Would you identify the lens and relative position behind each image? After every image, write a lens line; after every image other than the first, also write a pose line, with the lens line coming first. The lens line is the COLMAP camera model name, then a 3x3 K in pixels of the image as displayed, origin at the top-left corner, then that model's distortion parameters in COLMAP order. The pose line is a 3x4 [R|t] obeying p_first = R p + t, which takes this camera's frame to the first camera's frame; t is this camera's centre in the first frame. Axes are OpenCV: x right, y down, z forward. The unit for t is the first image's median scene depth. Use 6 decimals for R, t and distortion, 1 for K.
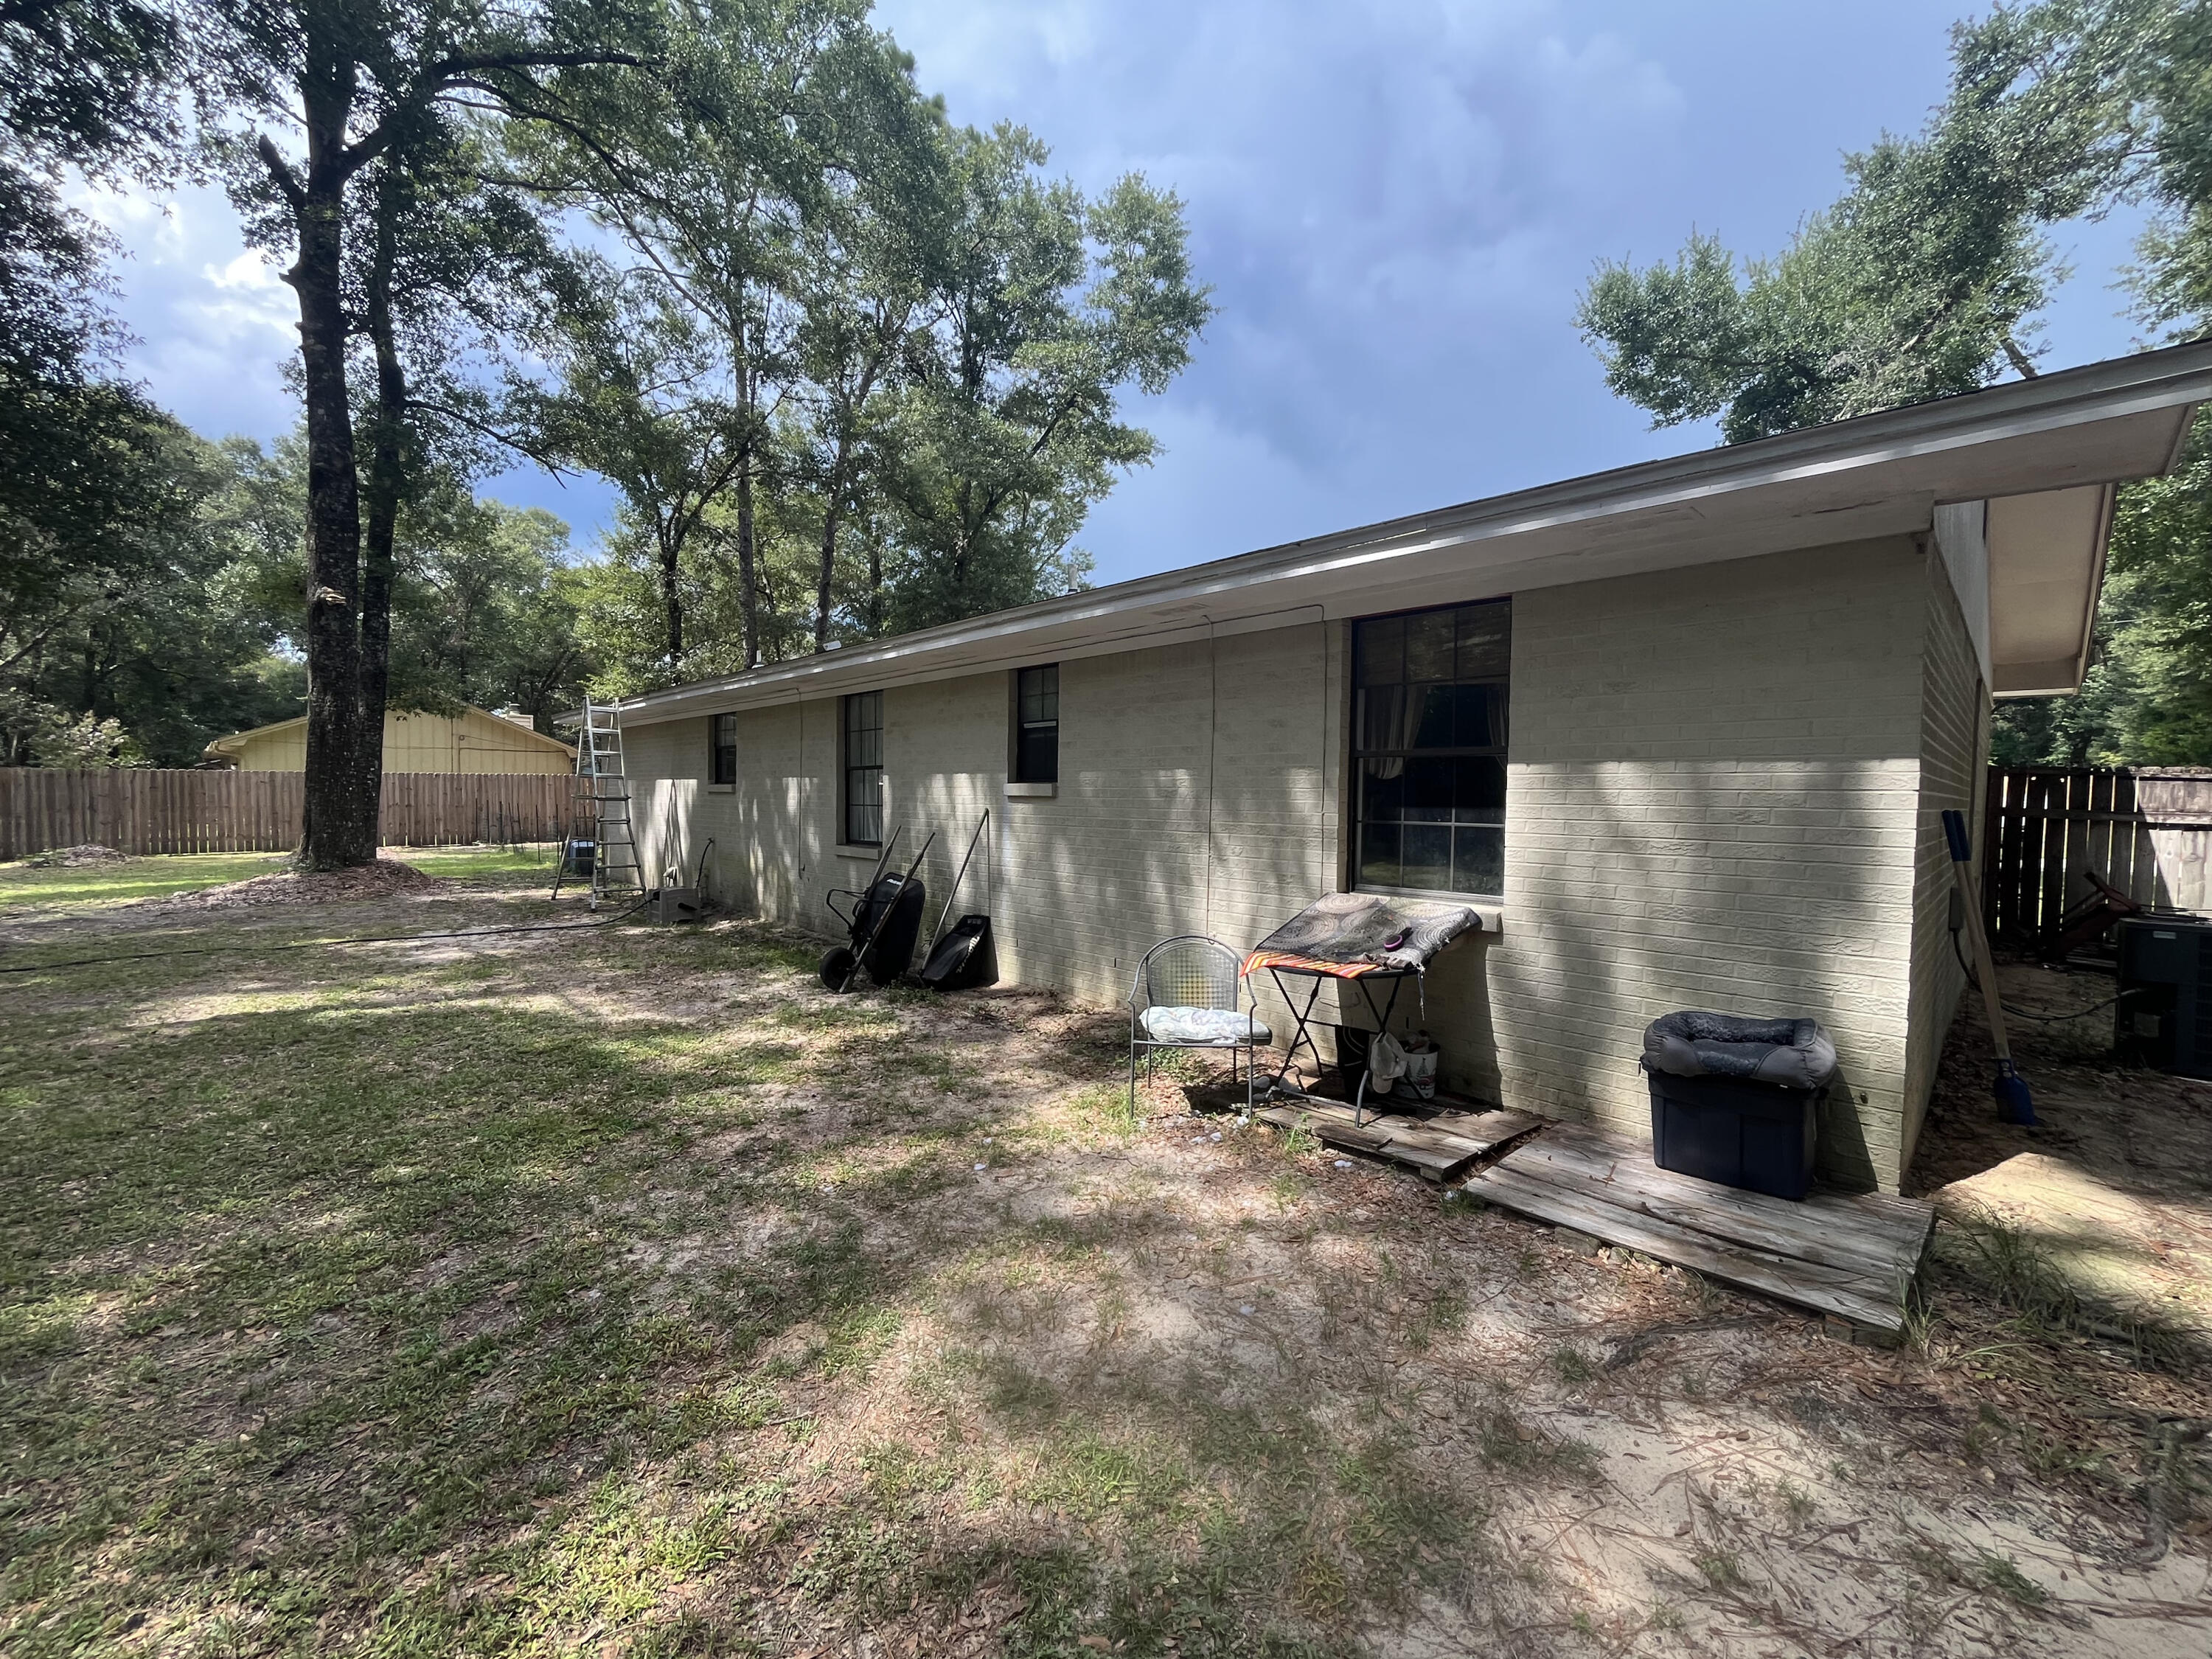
lens RADIAL K [[893.5, 0, 1108.0], [0, 893.5, 833.5], [0, 0, 1]] dist [-0.005064, -0.000146]
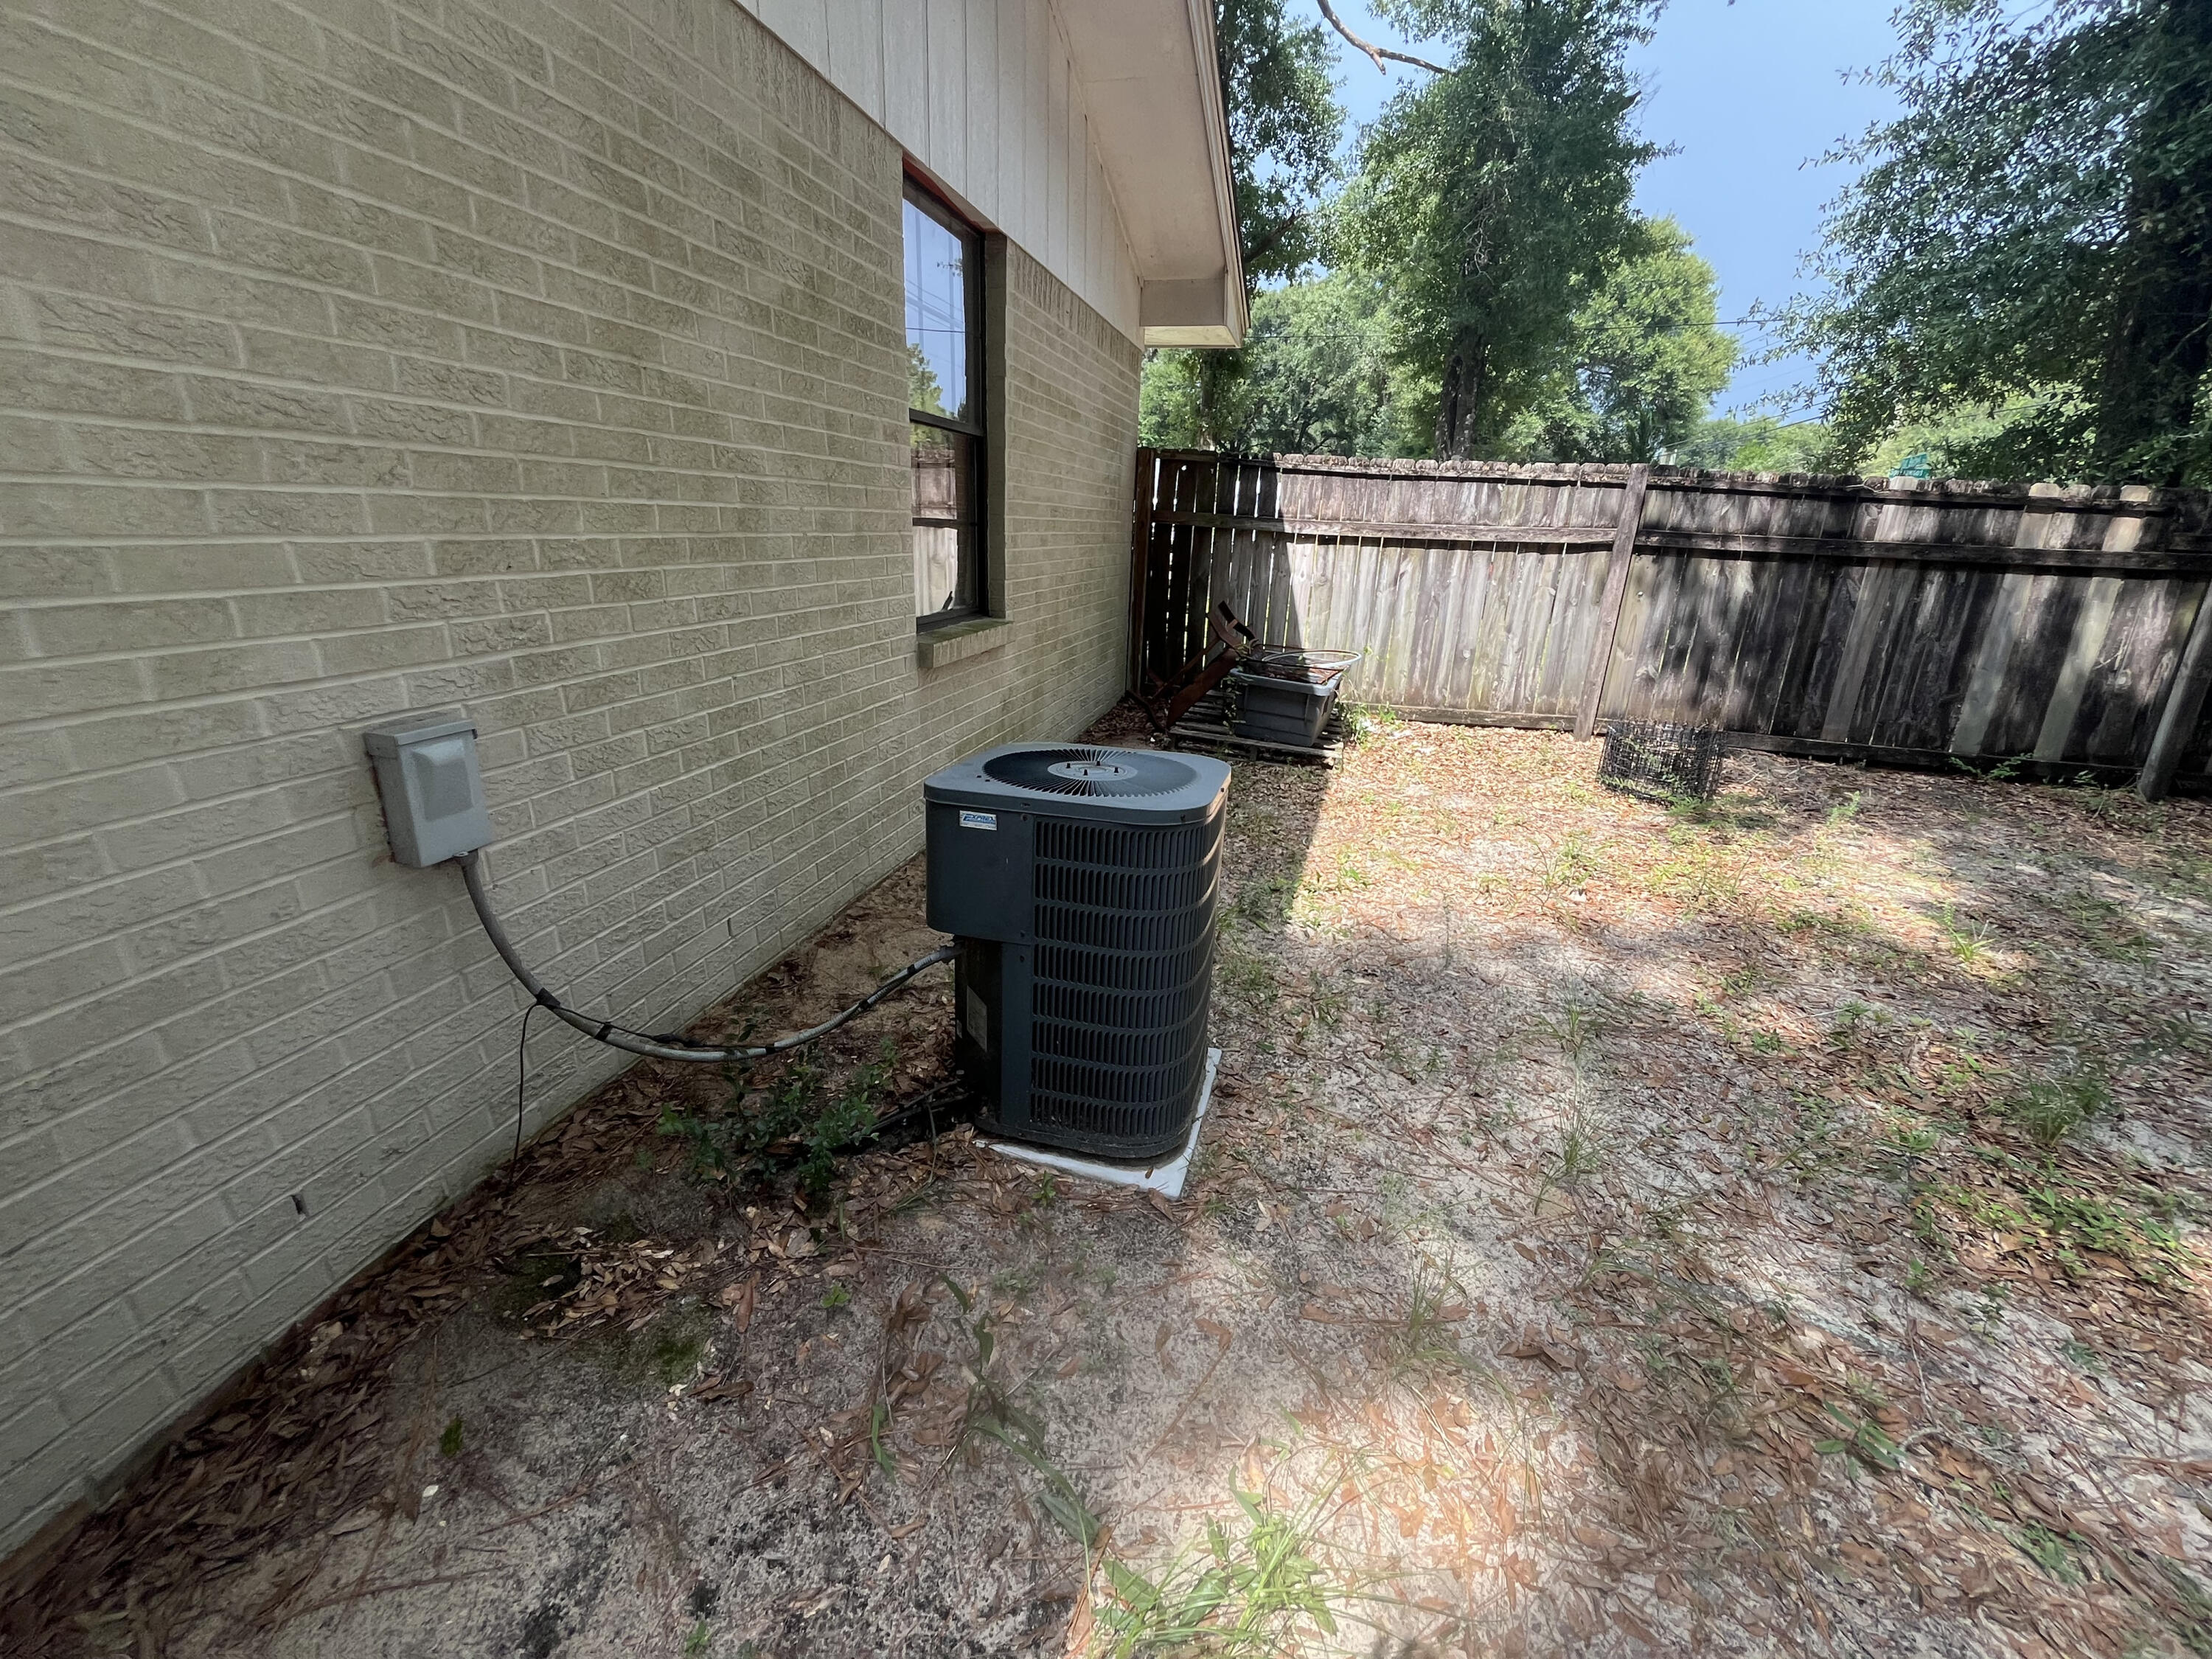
lens RADIAL K [[895.7, 0, 1111.4], [0, 895.7, 827.0], [0, 0, 1]] dist [-0.006039, 0.000049]
pose [[0.850770, -0.149392, 0.503857, 1.478724], [-0.006872, 0.955502, 0.294905, 0.007923], [-0.525492, -0.254359, 0.811886, 0.935591]]
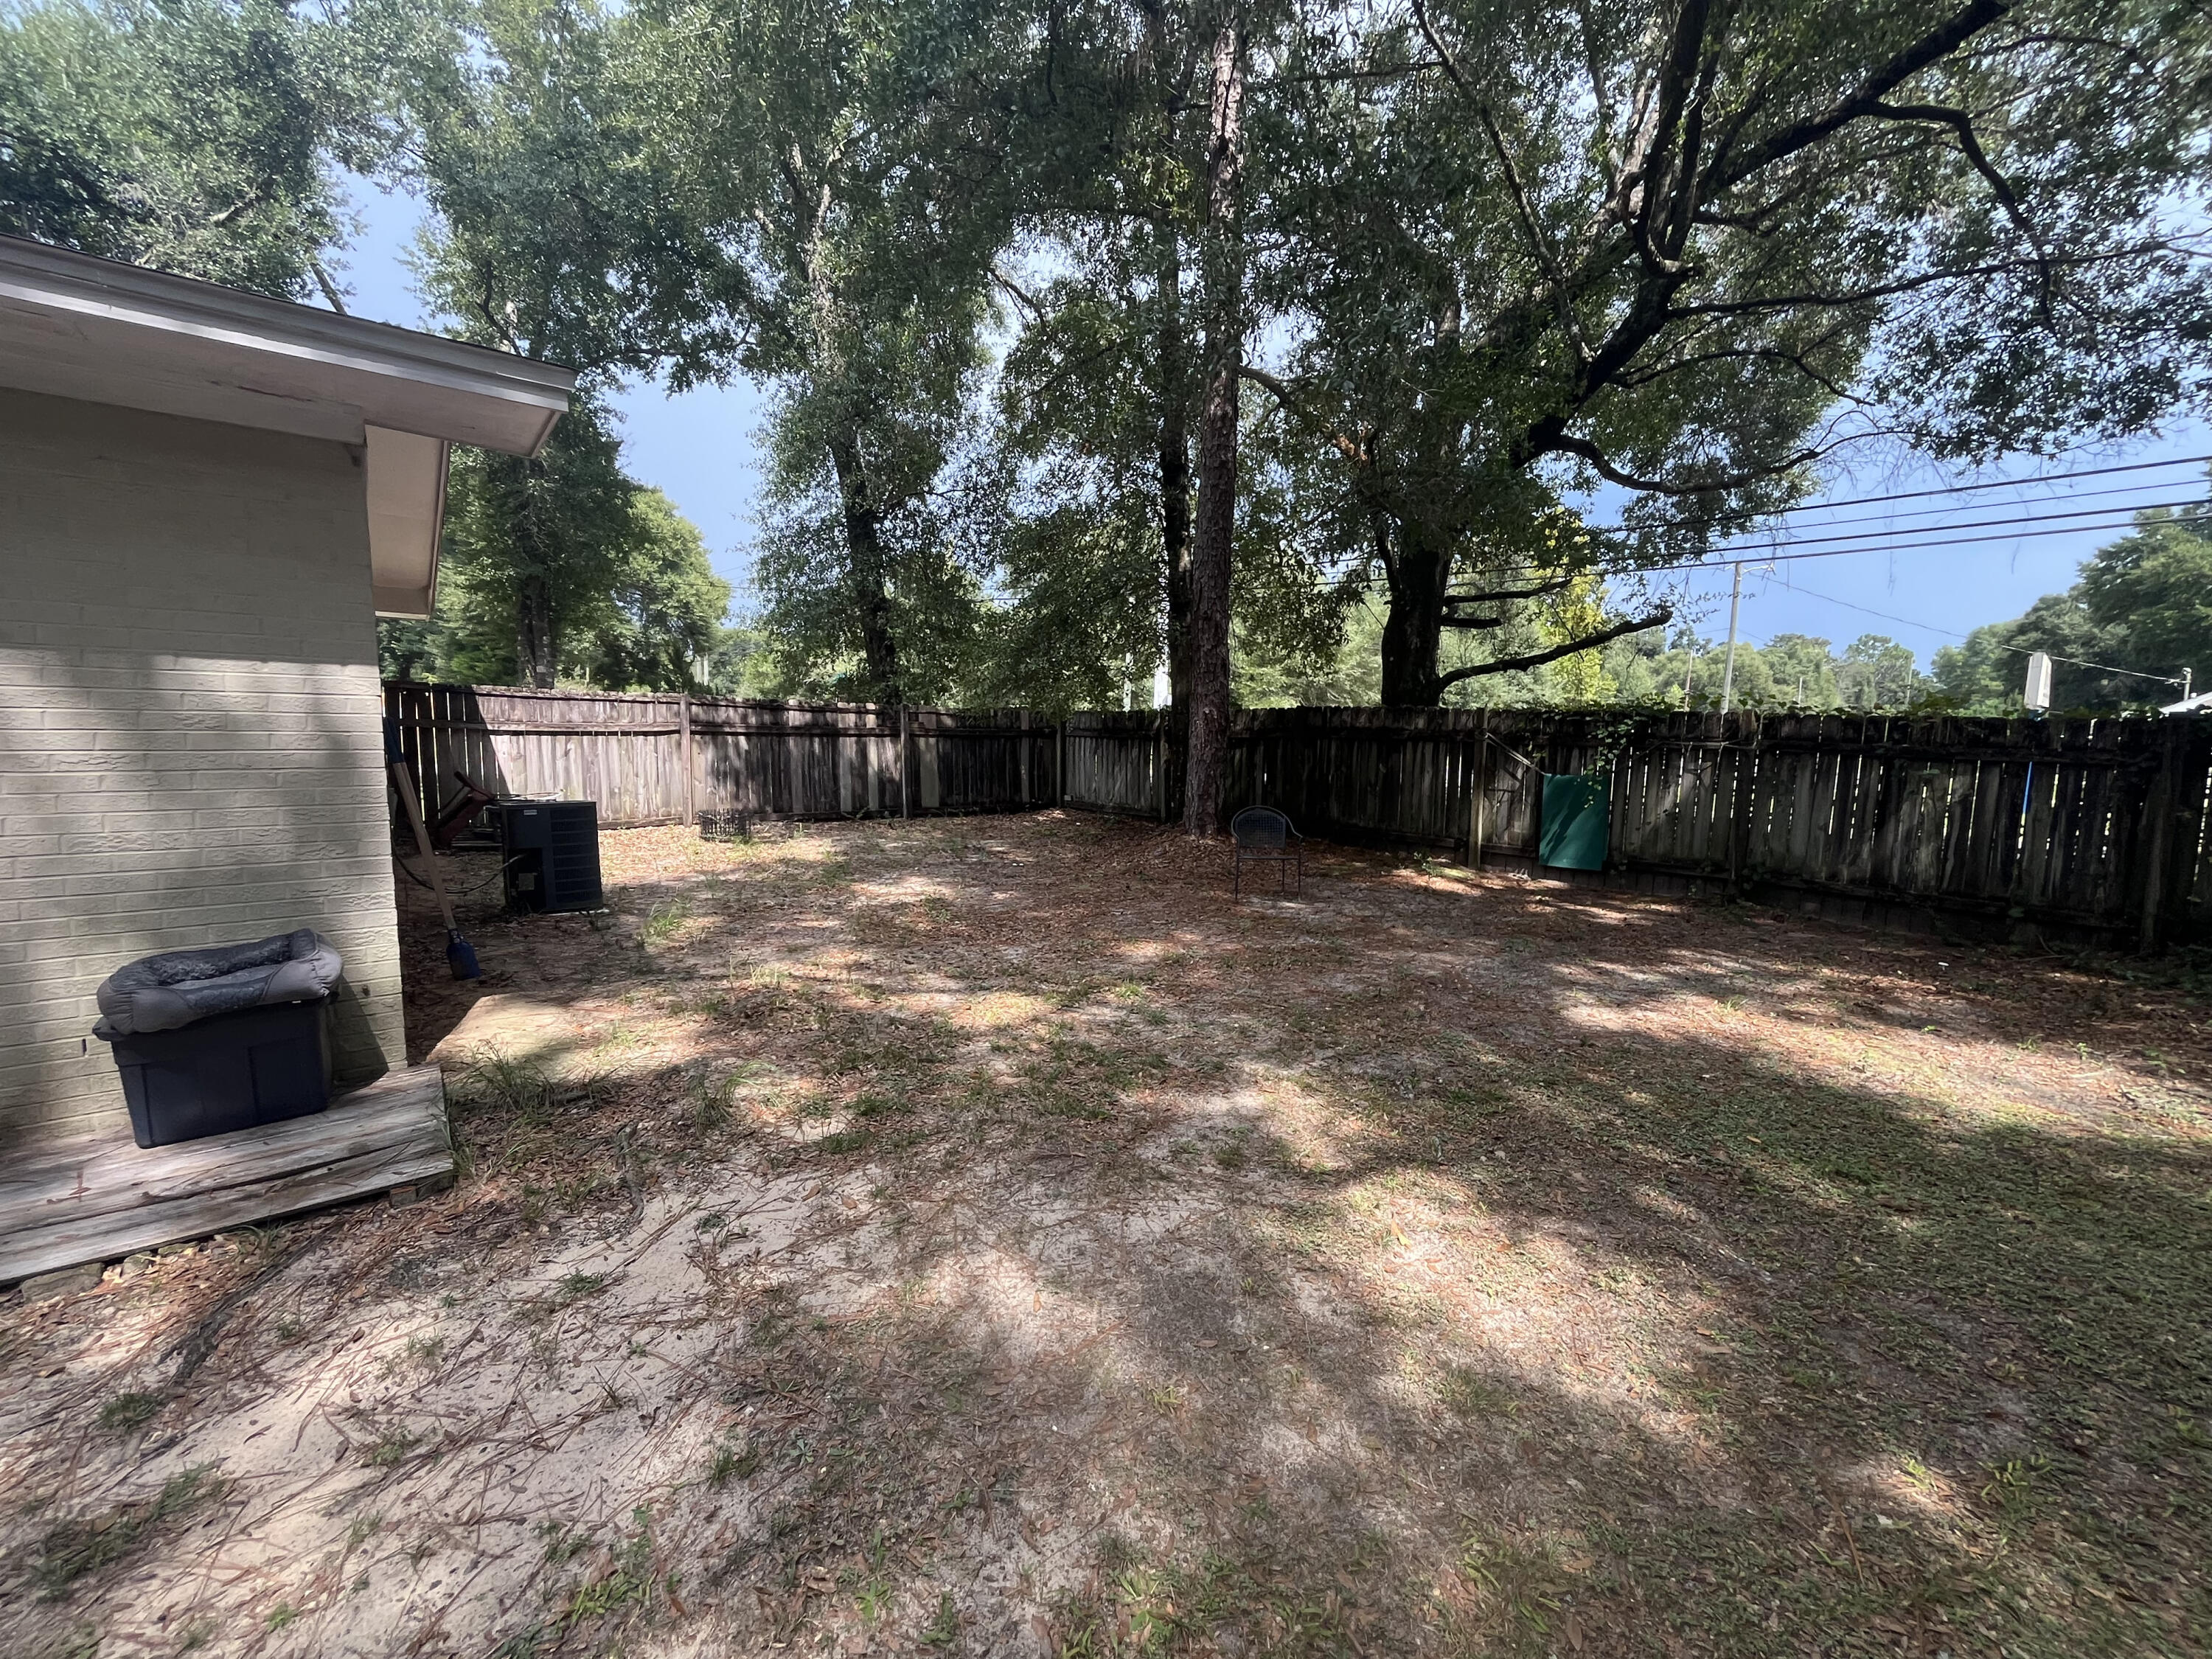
lens RADIAL K [[895.7, 0, 1111.4], [0, 895.7, 827.0], [0, 0, 1]] dist [-0.006039, 0.000049]
pose [[0.072297, -0.115685, 0.990651, -0.106118], [0.027304, 0.993108, 0.113979, 0.010363], [-0.997009, 0.018808, 0.074957, 0.044036]]
